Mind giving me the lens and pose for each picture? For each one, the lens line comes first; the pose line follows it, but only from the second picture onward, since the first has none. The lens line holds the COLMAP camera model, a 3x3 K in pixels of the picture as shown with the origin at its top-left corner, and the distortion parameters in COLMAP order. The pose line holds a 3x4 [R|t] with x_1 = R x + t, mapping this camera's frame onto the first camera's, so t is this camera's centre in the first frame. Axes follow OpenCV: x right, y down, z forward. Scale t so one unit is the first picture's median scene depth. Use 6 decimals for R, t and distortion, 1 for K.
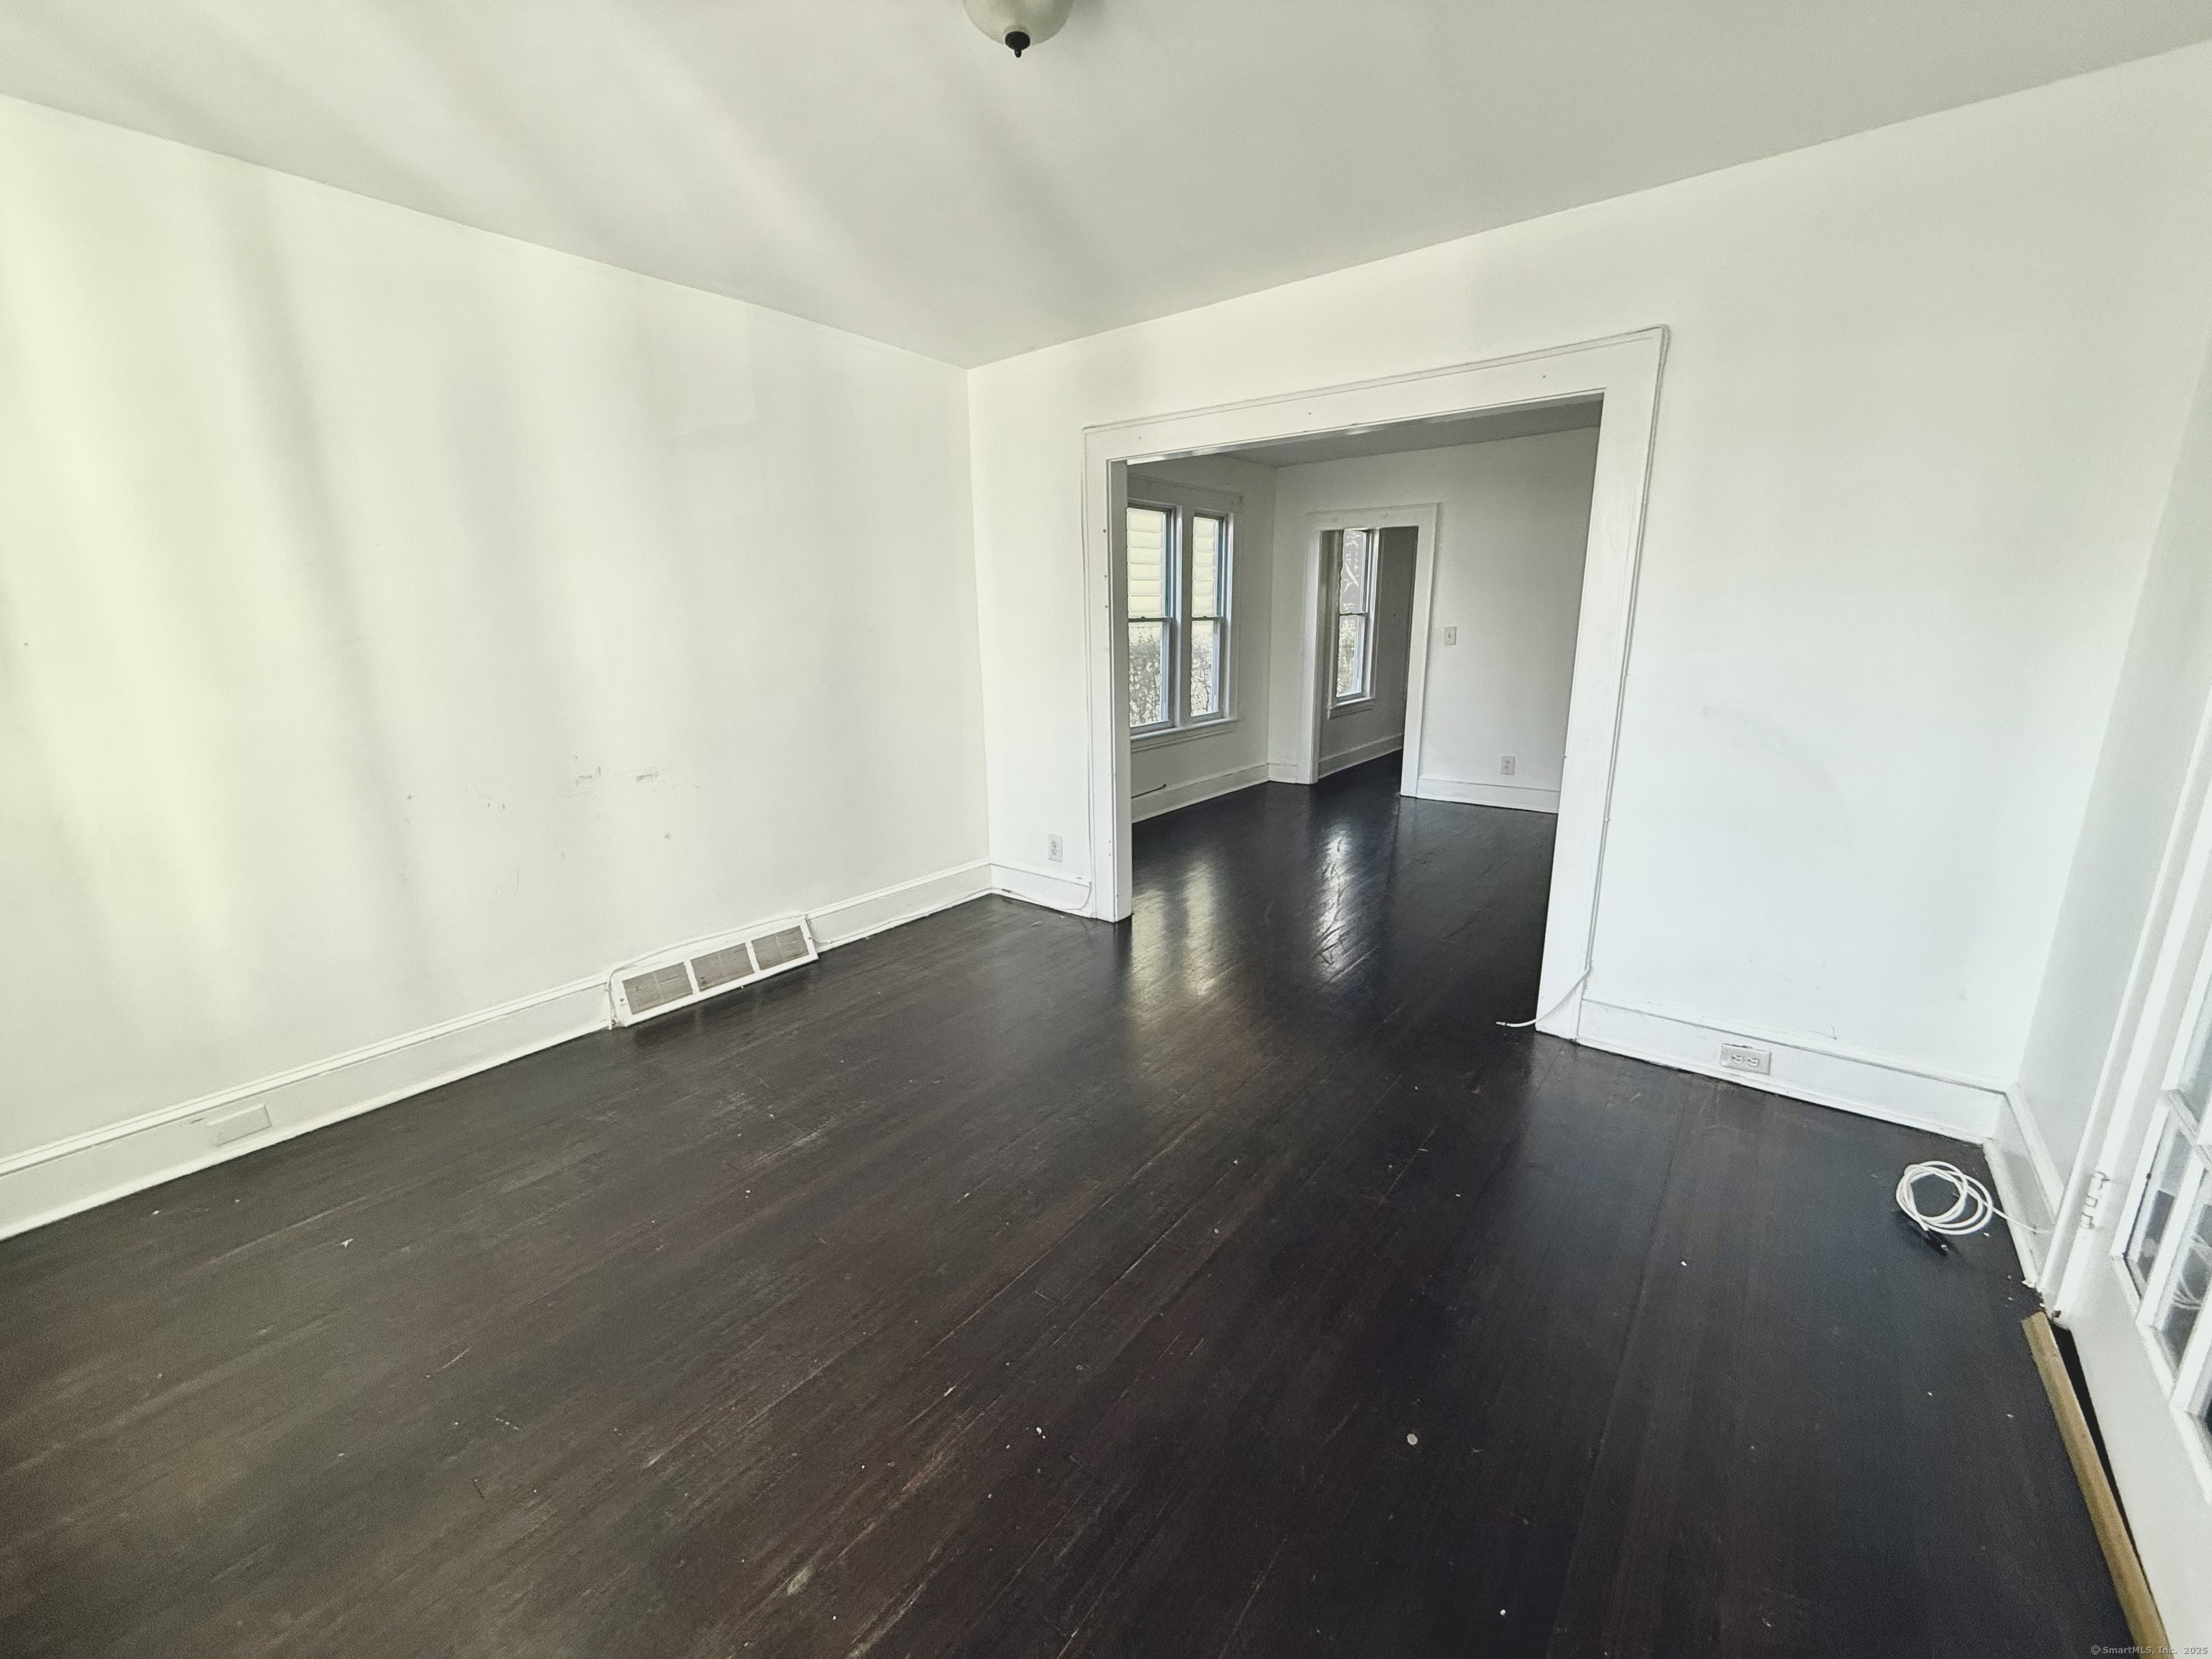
lens RADIAL K [[880.1, 0, 1103.1], [0, 880.1, 838.5], [0, 0, 1]] dist [-0.001325, -0.000062]
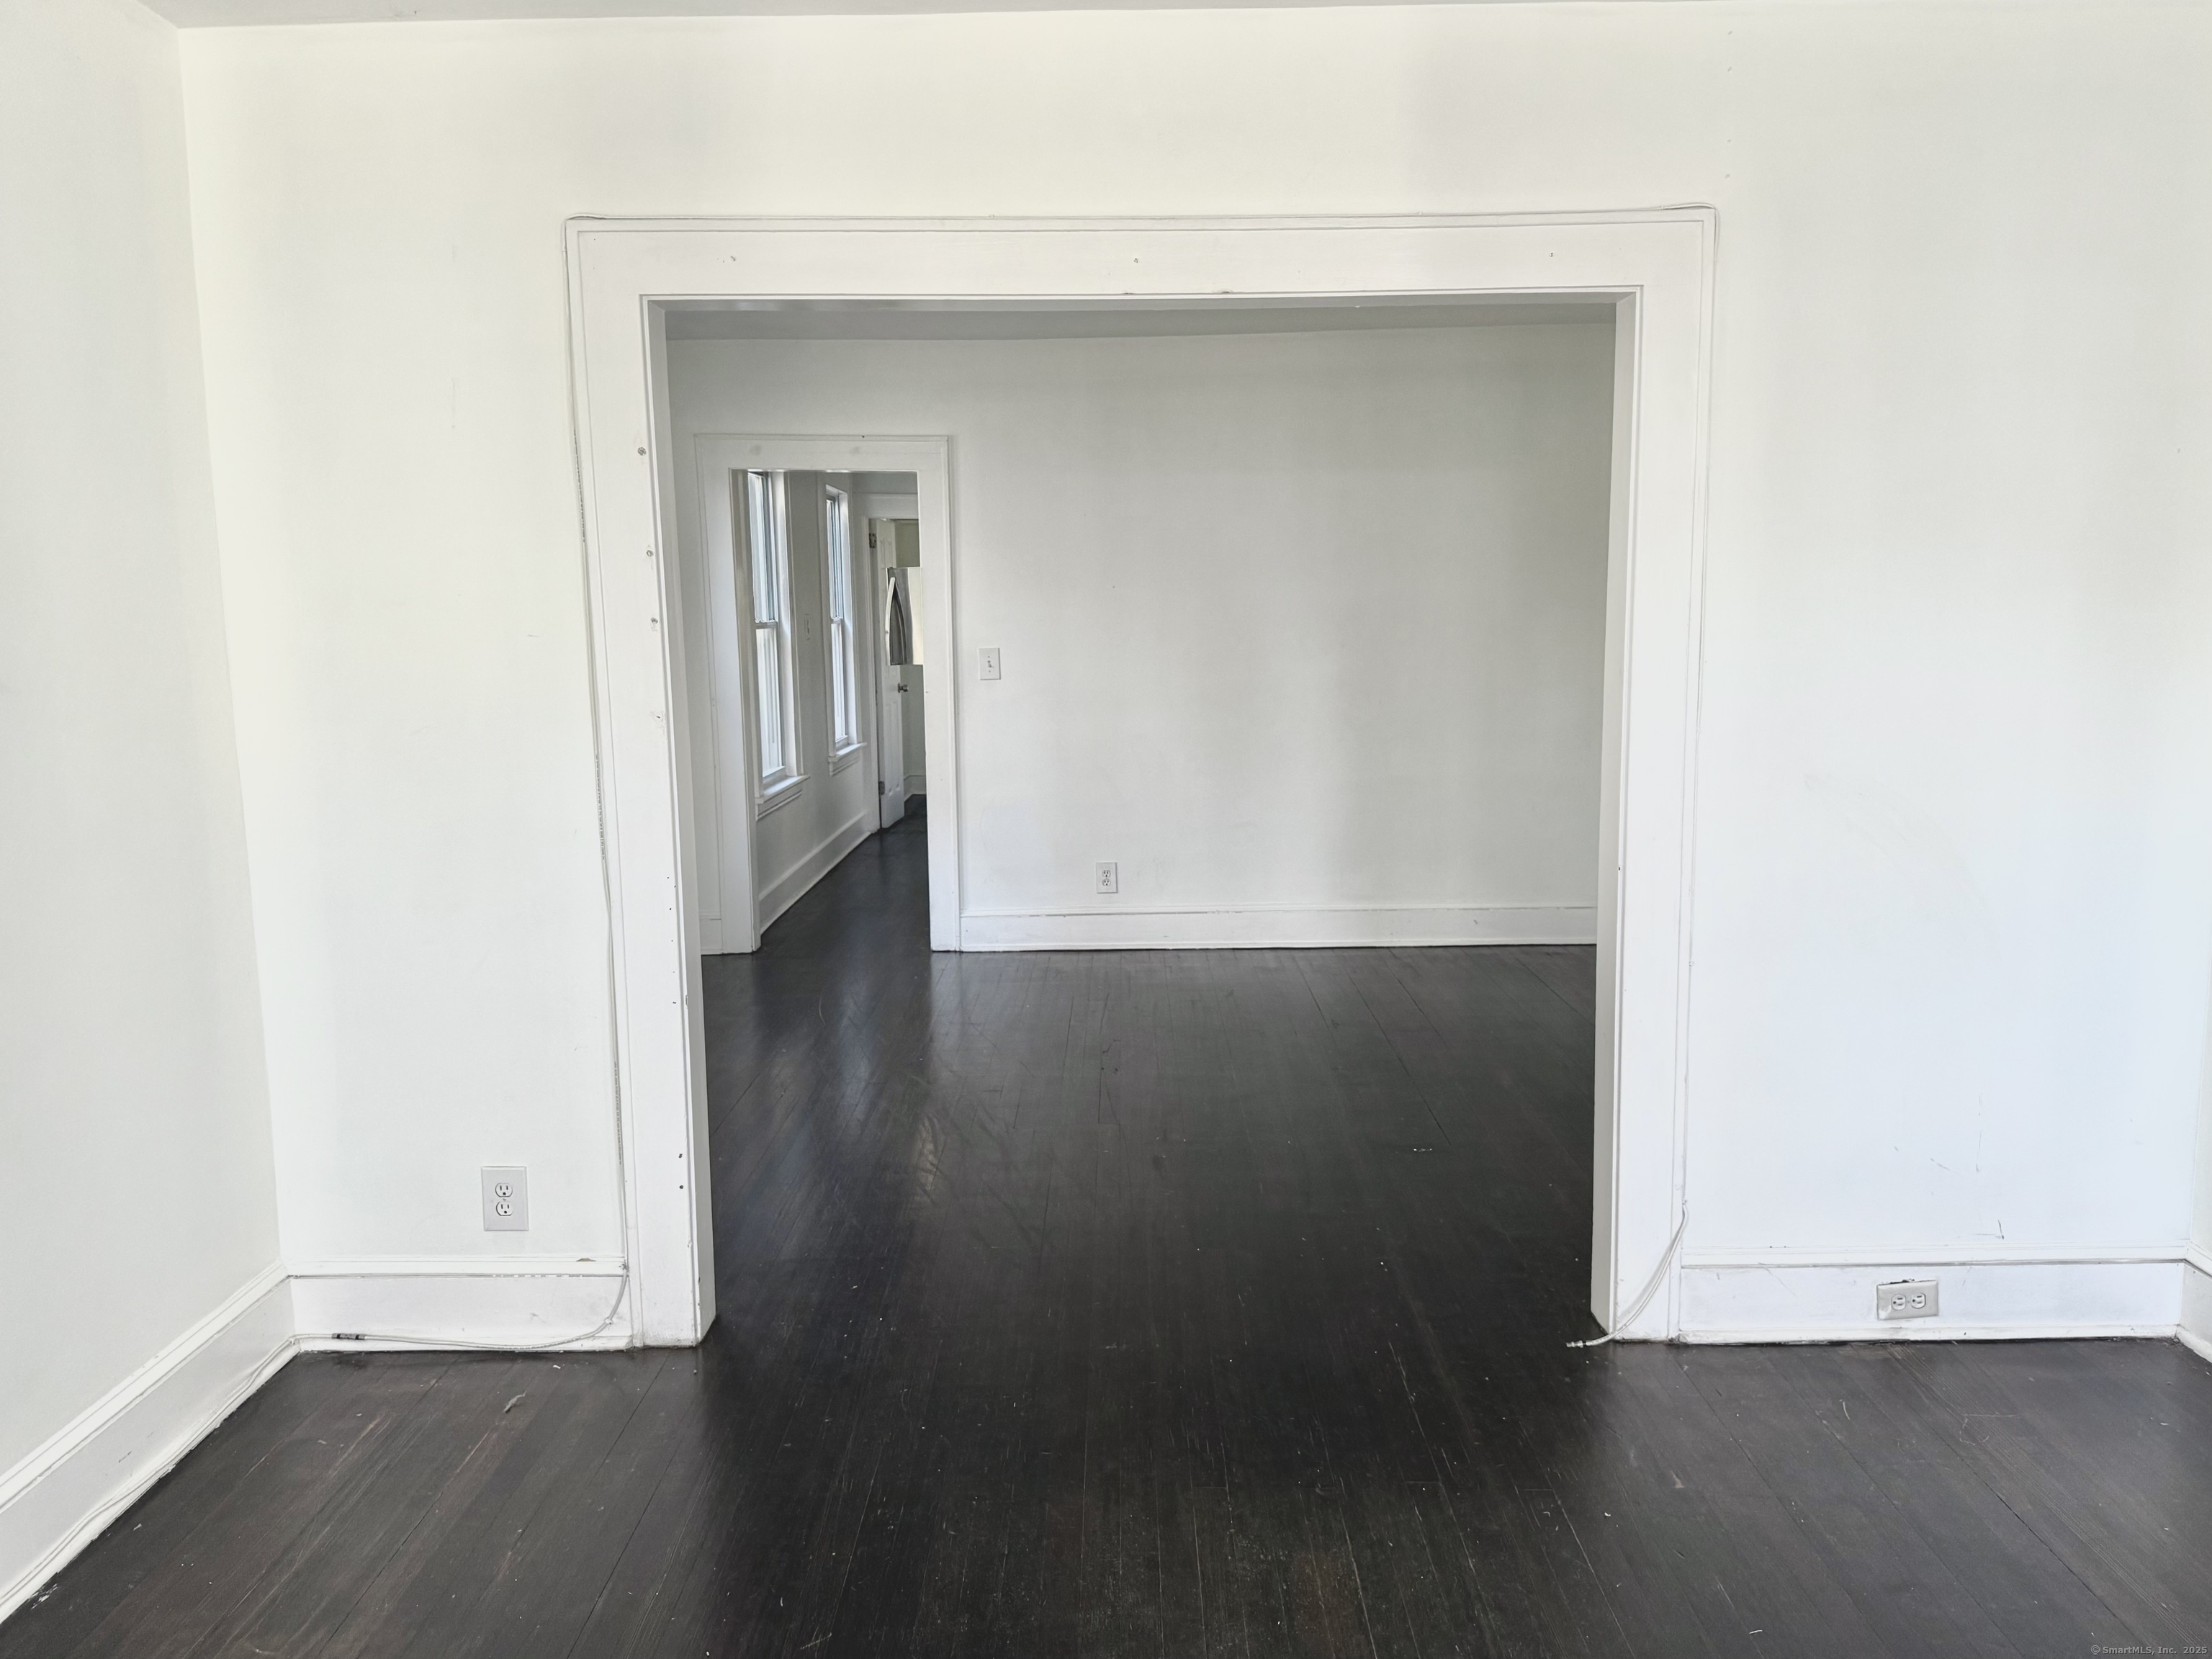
lens RADIAL K [[1600.0, 0, 1109.8], [0, 1600.0, 813.4], [0, 0, 1]] dist [0.004676, 0.000633]
pose [[0.786867, -0.075232, 0.612519, -0.275719], [0.152023, 0.985585, -0.074242, -0.067483], [-0.598104, 0.151535, 0.786961, 0.229235]]
